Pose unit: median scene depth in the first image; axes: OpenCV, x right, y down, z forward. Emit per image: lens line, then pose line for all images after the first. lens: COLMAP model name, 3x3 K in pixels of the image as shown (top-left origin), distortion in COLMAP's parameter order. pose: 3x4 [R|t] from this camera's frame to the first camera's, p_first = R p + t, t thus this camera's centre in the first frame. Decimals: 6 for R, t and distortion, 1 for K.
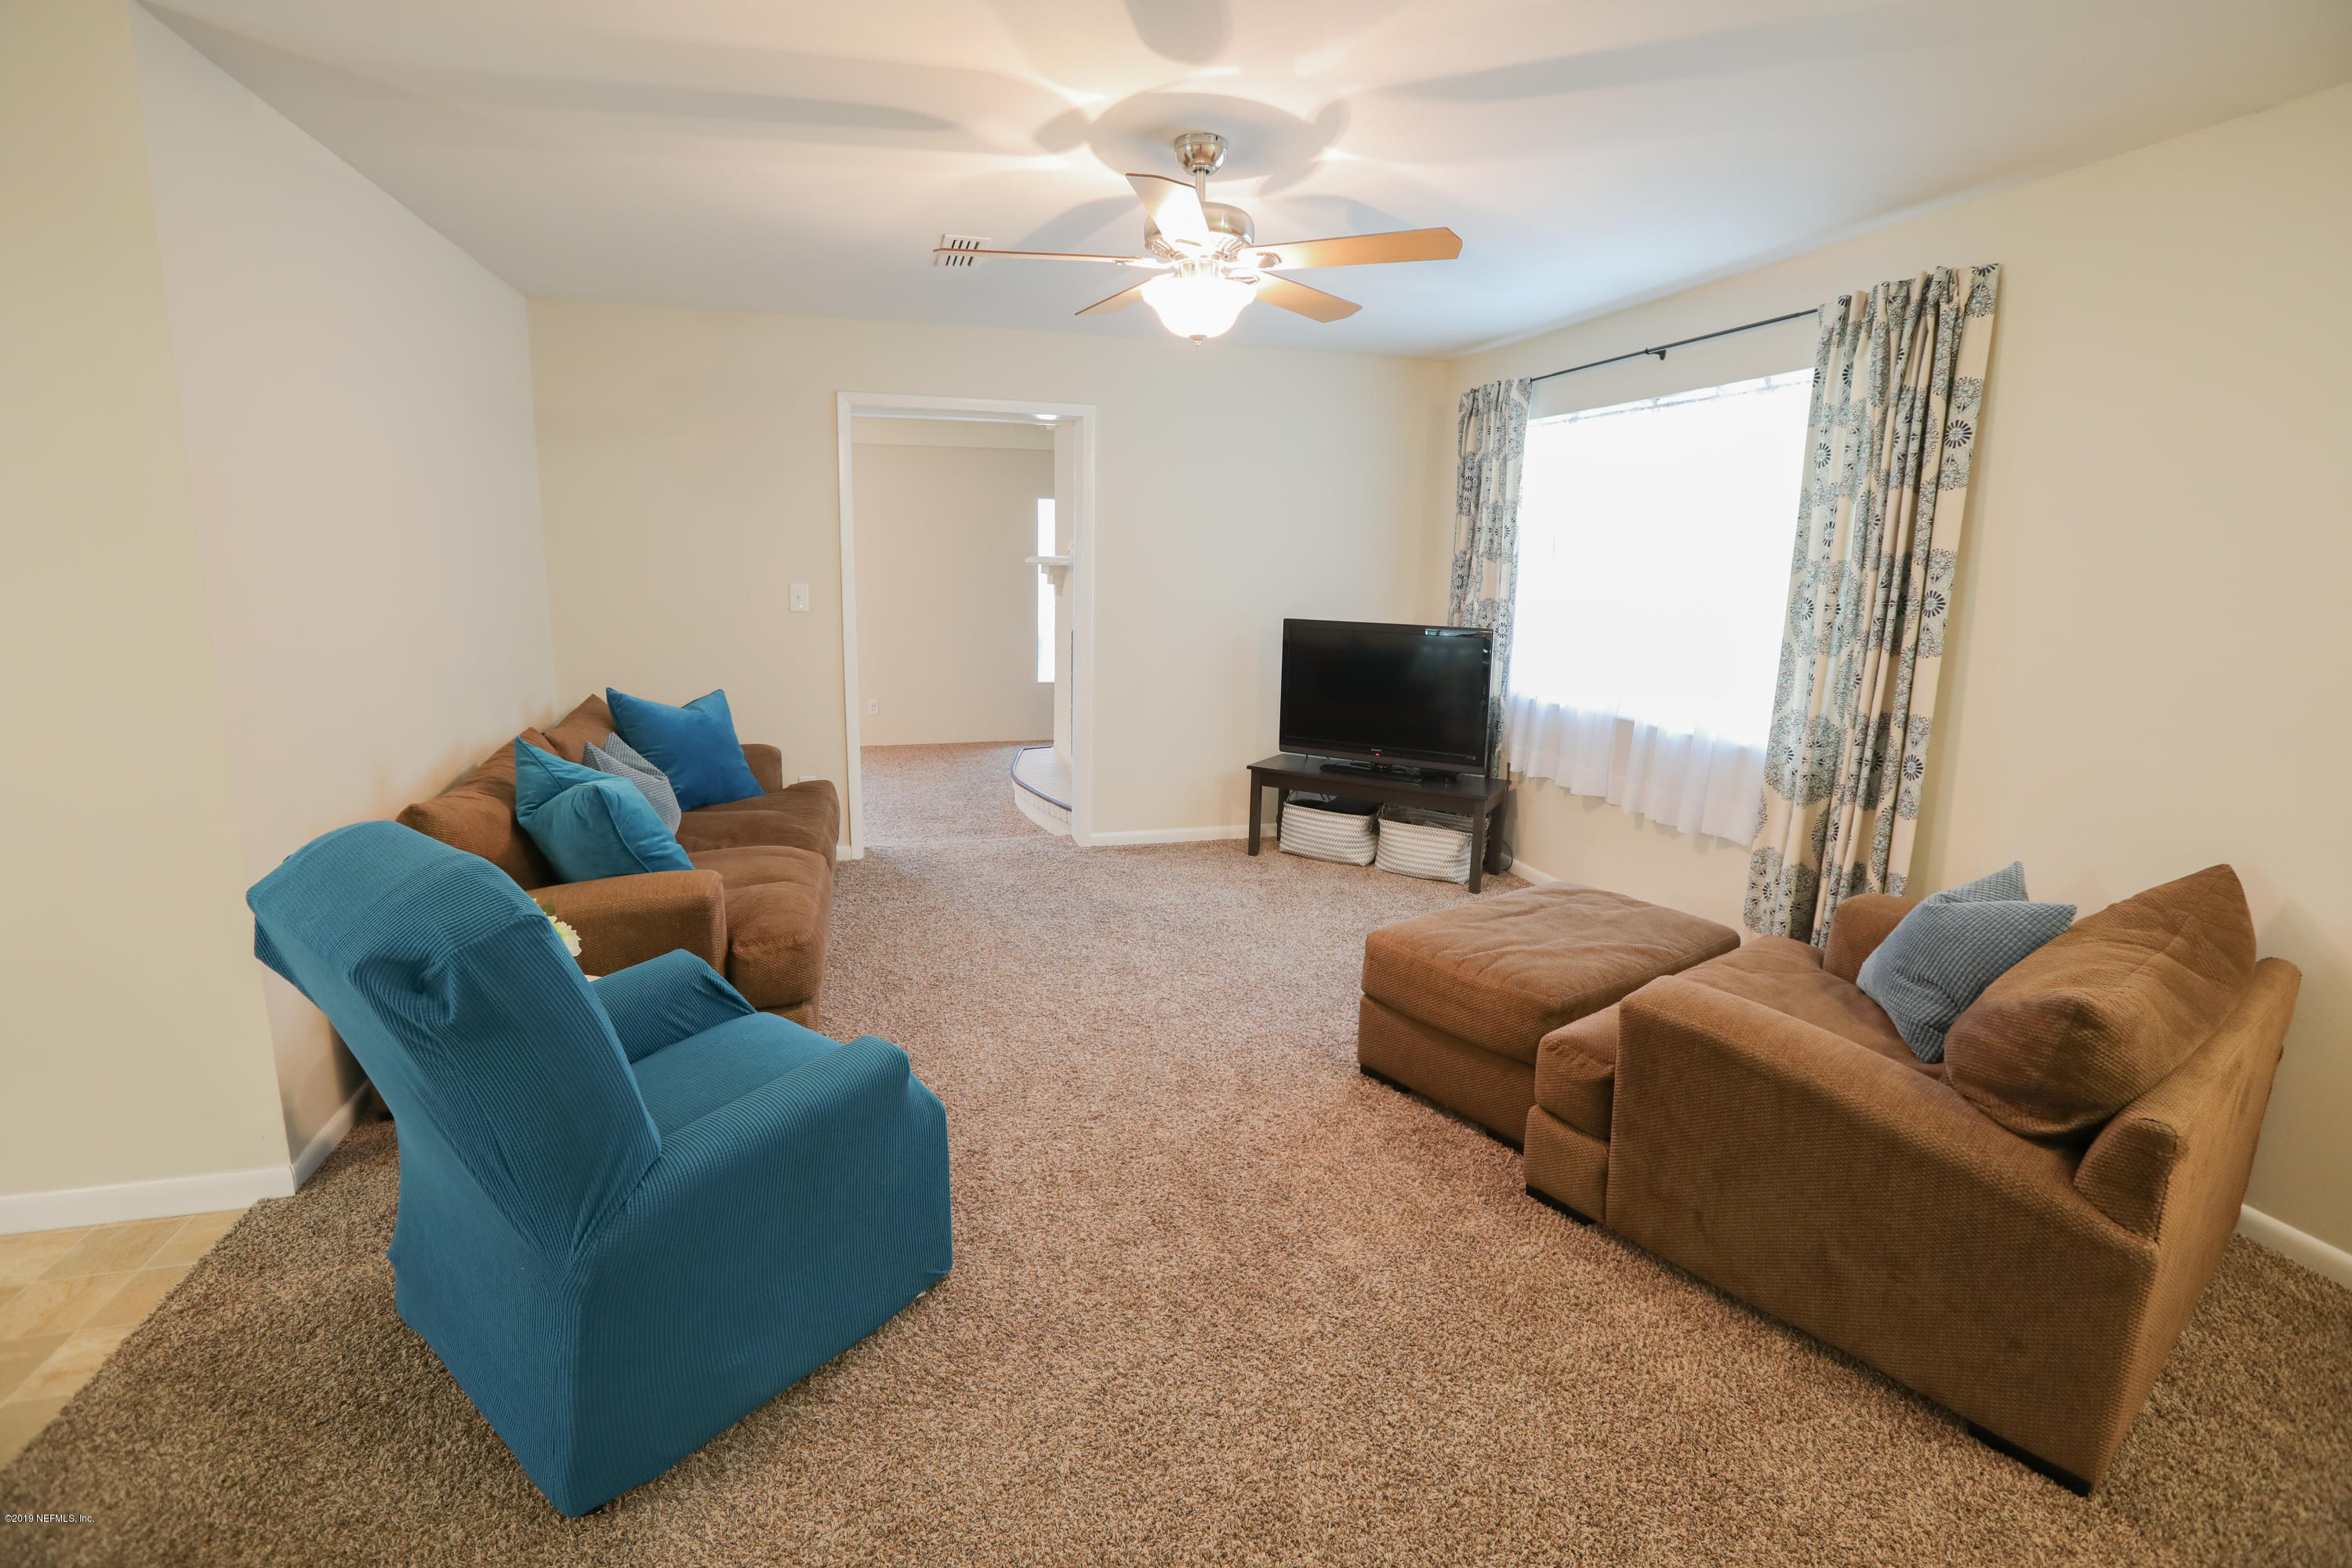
lens RADIAL K [[1069.2, 0, 1171.9], [0, 1069.2, 762.2], [0, 0, 1]] dist [-0.074243, 0.039269]
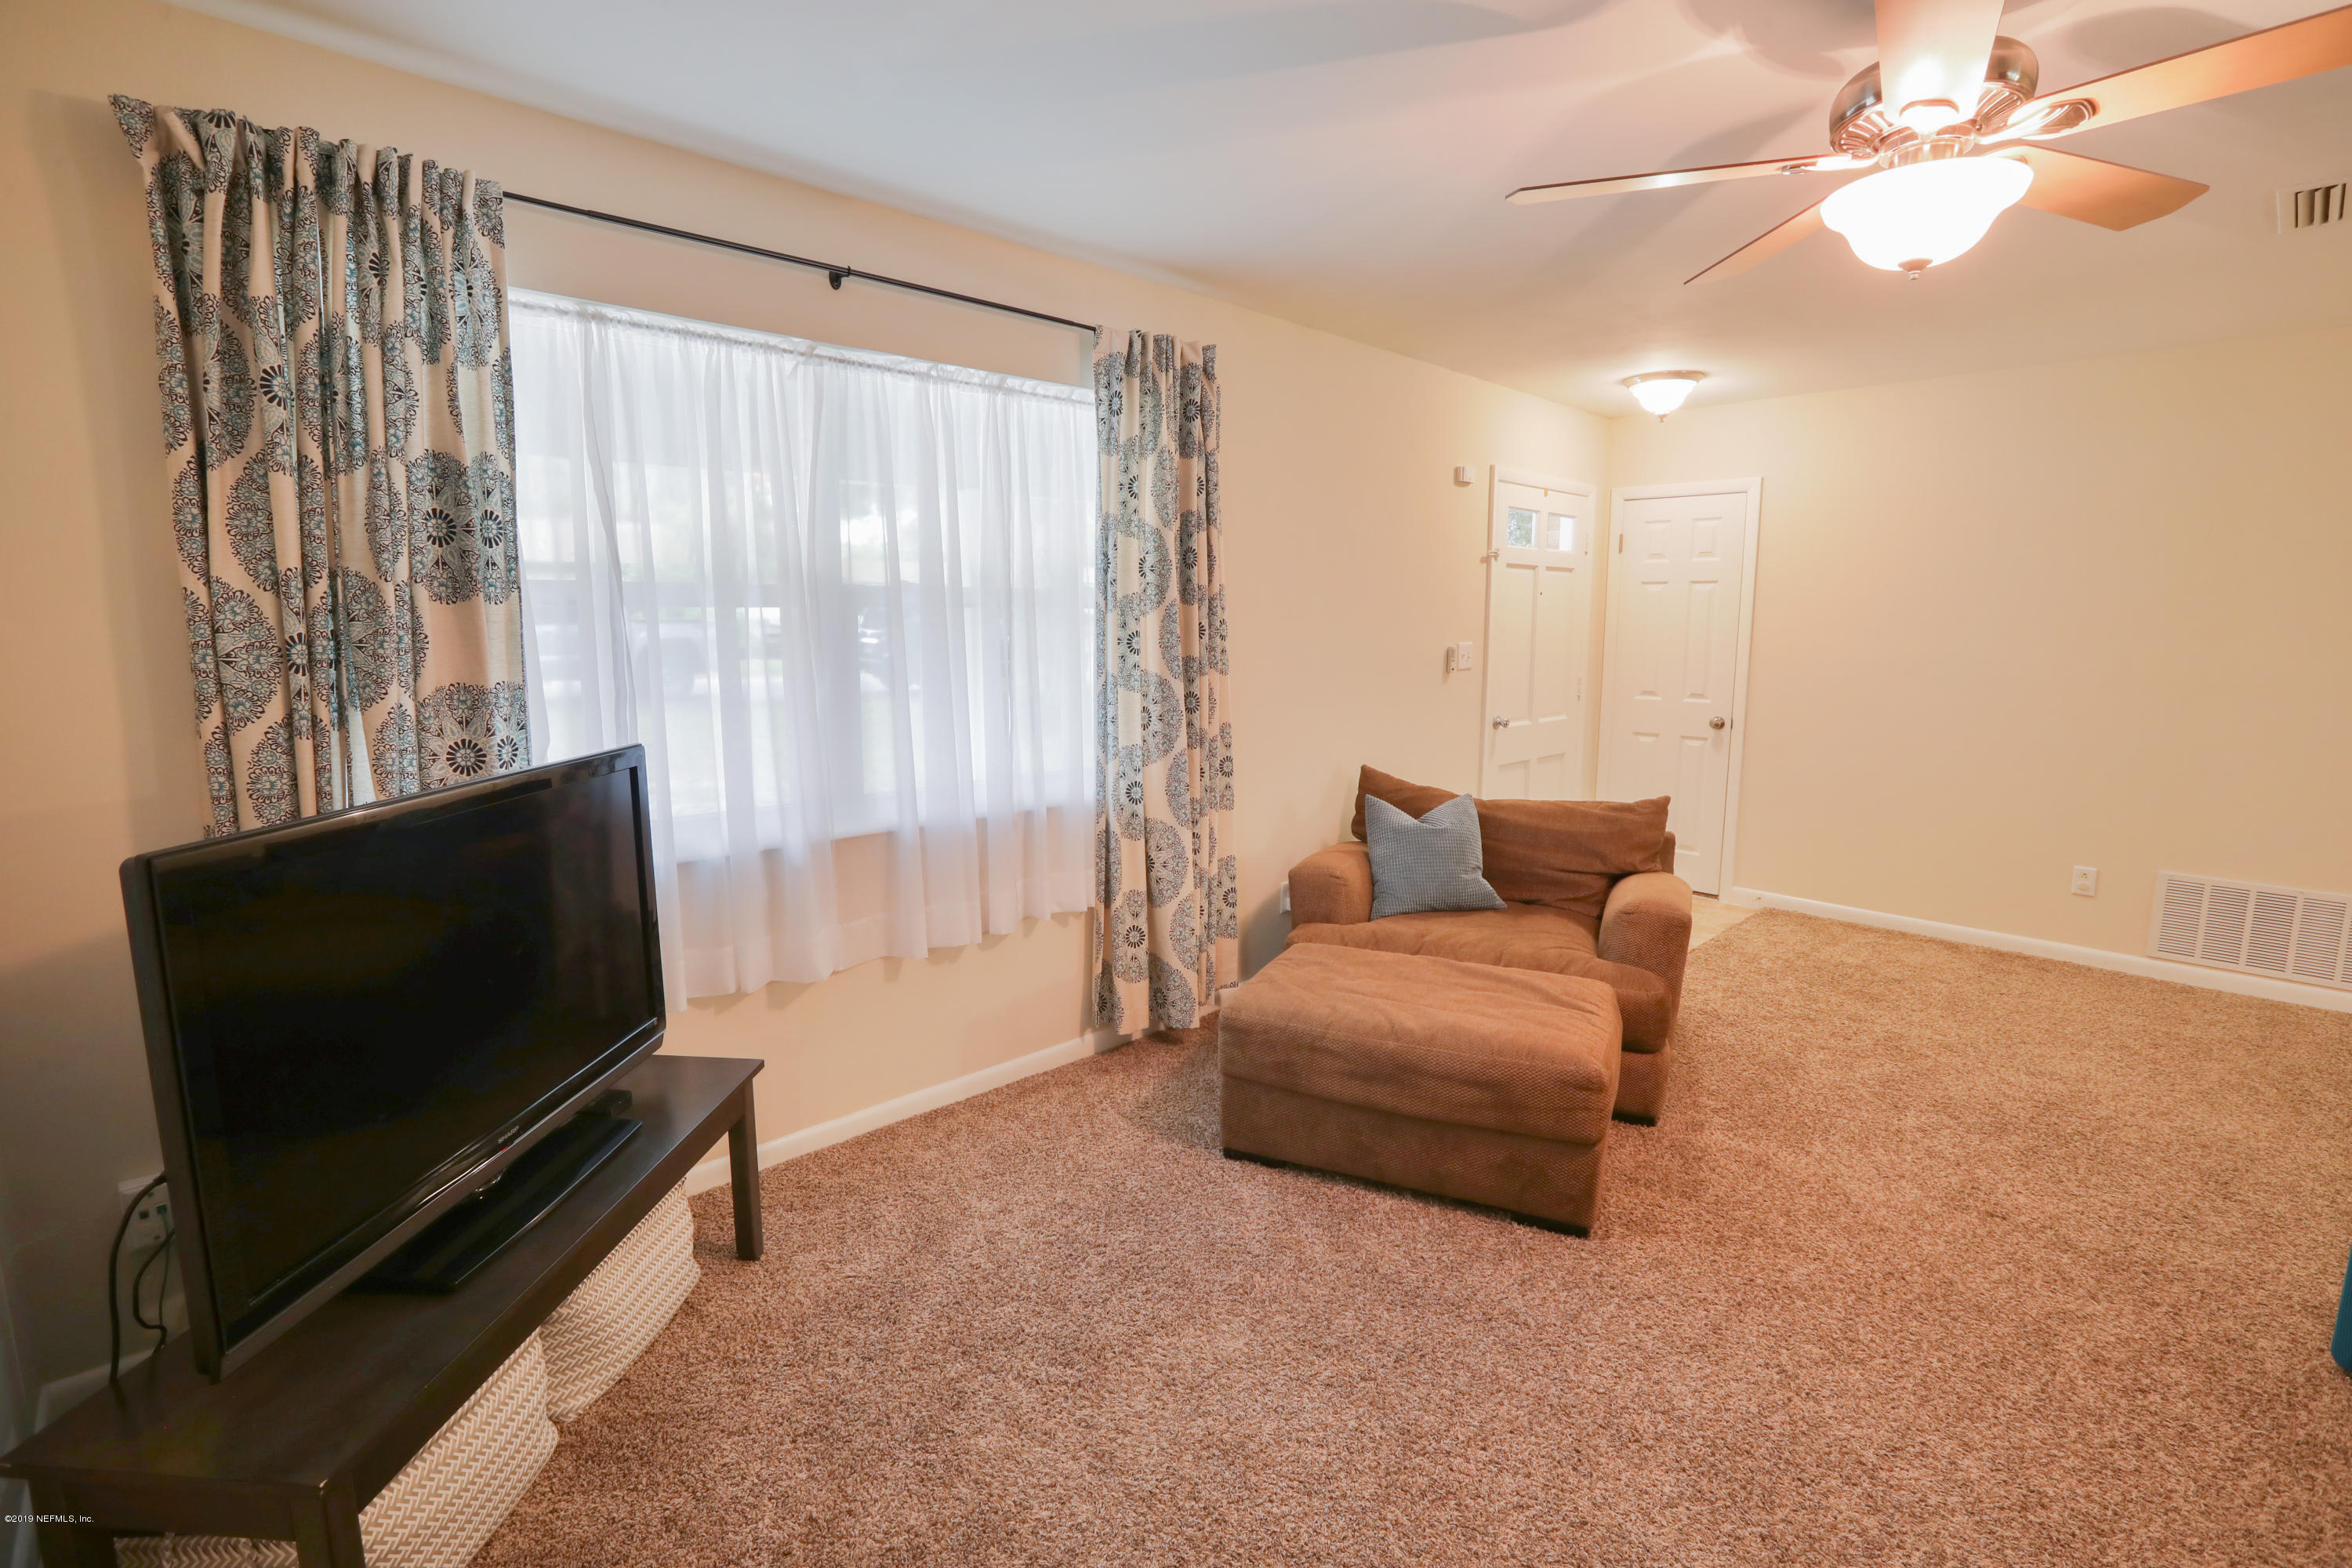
lens RADIAL K [[1089.3, 0, 1167.5], [0, 1089.3, 768.6], [0, 0, 1]] dist [-0.032948, 0.000184]
pose [[-0.456605, -0.128745, 0.880305, -0.251953], [0.164316, 0.960248, 0.225666, -0.210664], [-0.874364, 0.247688, -0.417299, 1.151491]]
